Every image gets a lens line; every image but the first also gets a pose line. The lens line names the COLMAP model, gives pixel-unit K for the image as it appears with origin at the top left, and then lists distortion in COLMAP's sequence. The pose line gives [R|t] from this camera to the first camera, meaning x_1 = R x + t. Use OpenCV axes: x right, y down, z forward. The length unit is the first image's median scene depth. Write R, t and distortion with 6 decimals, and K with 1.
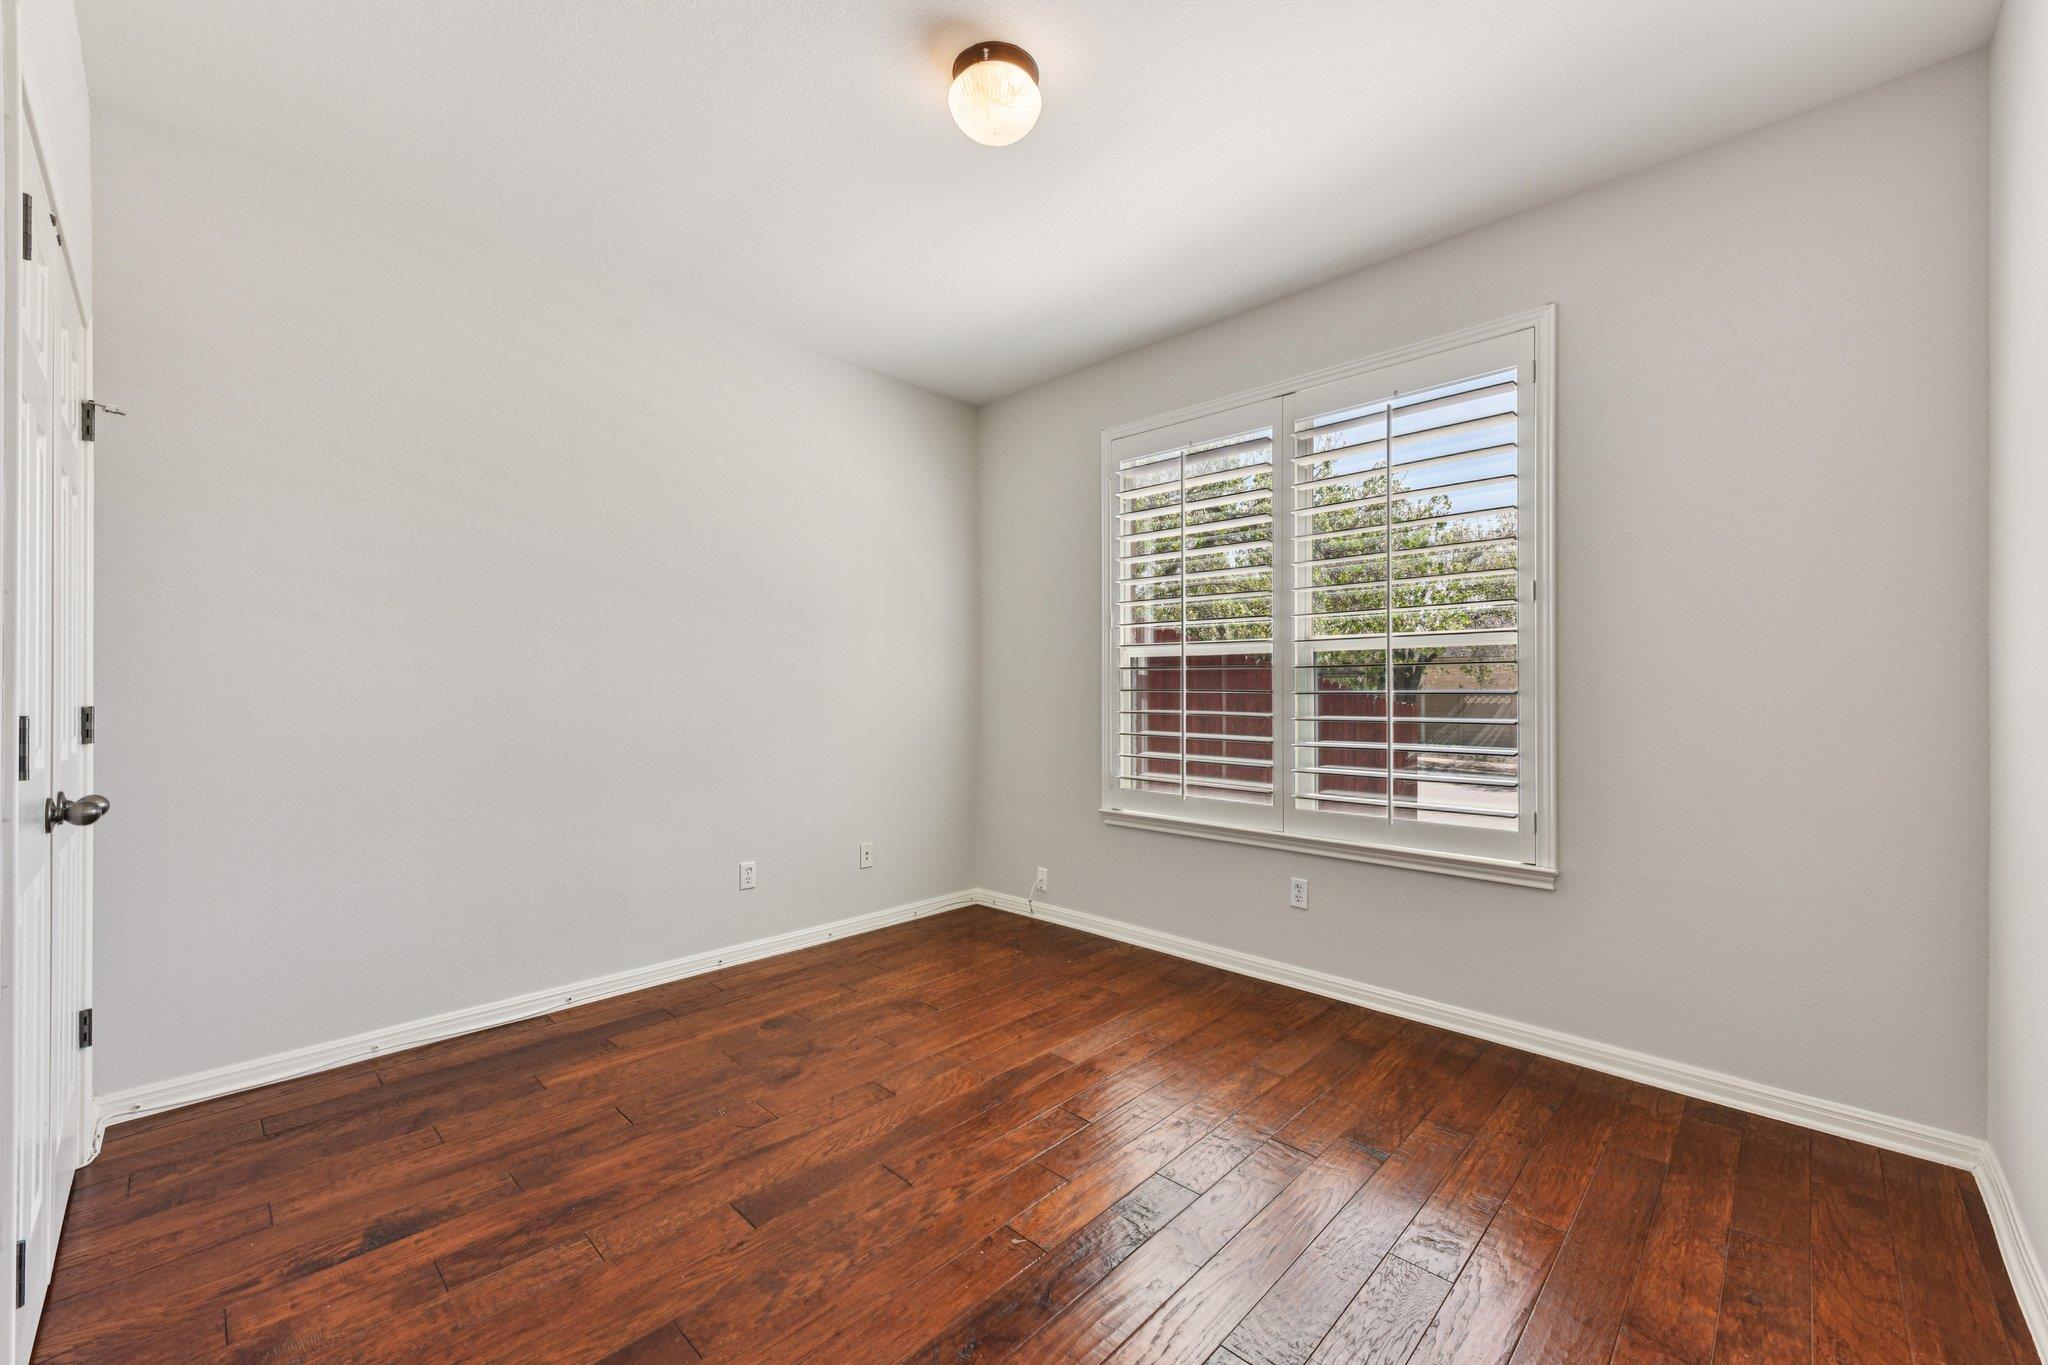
lens RADIAL K [[816.0, 0, 1024.1], [0, 816.0, 686.7], [0, 0, 1]] dist [0.007313, -0.002533]
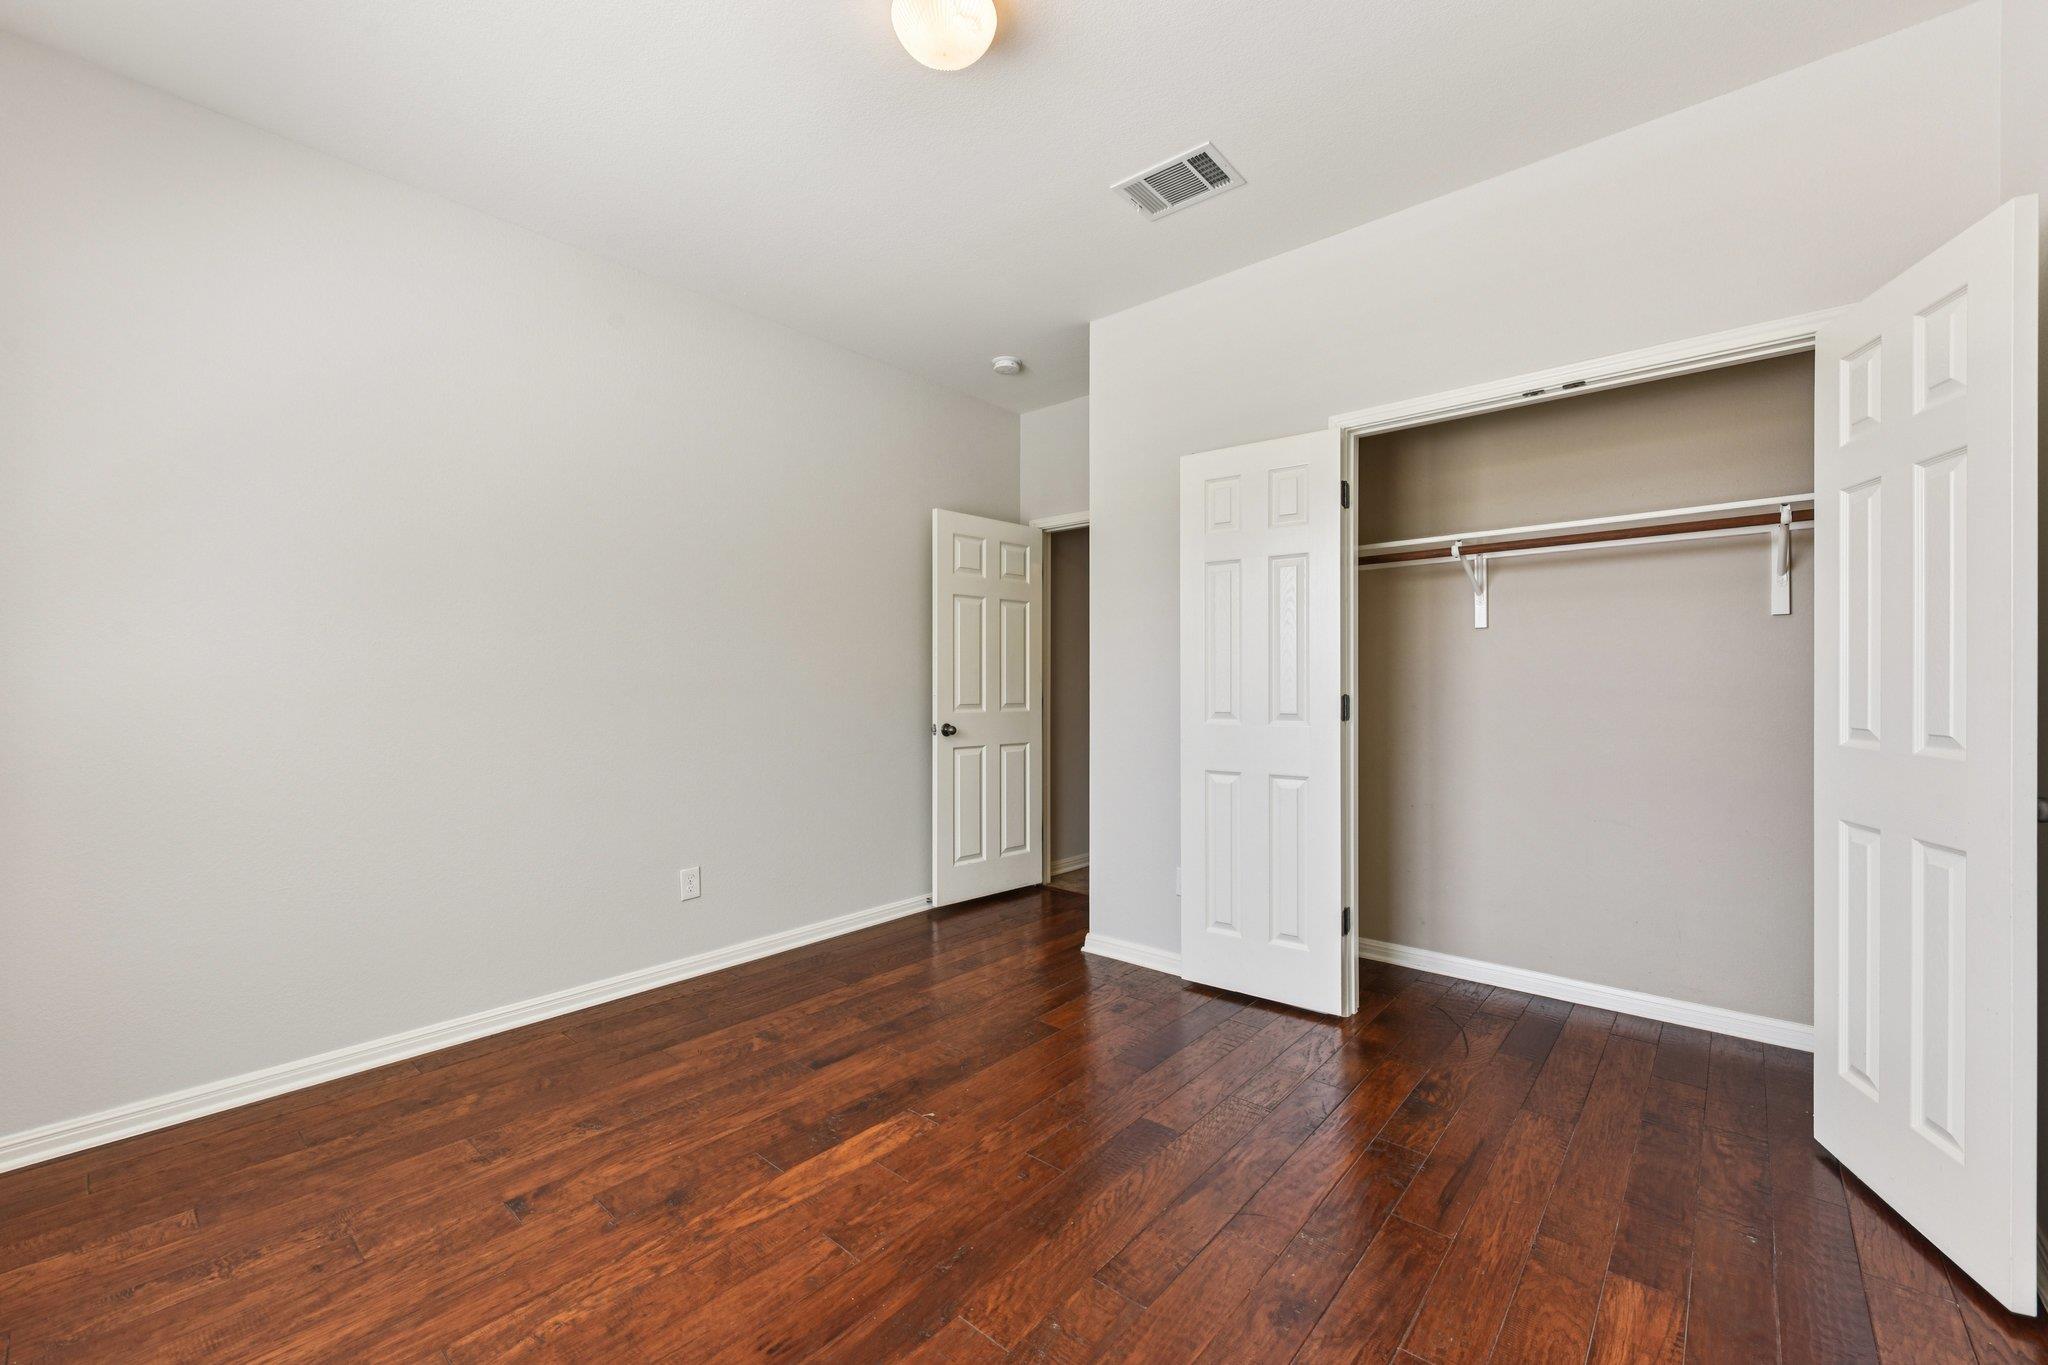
lens RADIAL K [[816.0, 0, 1024.4], [0, 816.0, 684.9], [0, 0, 1]] dist [0.007313, -0.002533]
pose [[-0.998570, -0.000824, -0.053447, -0.070643], [-0.000698, 0.999997, -0.002378, 0.008776], [0.053449, -0.002337, -0.998568, 1.850308]]
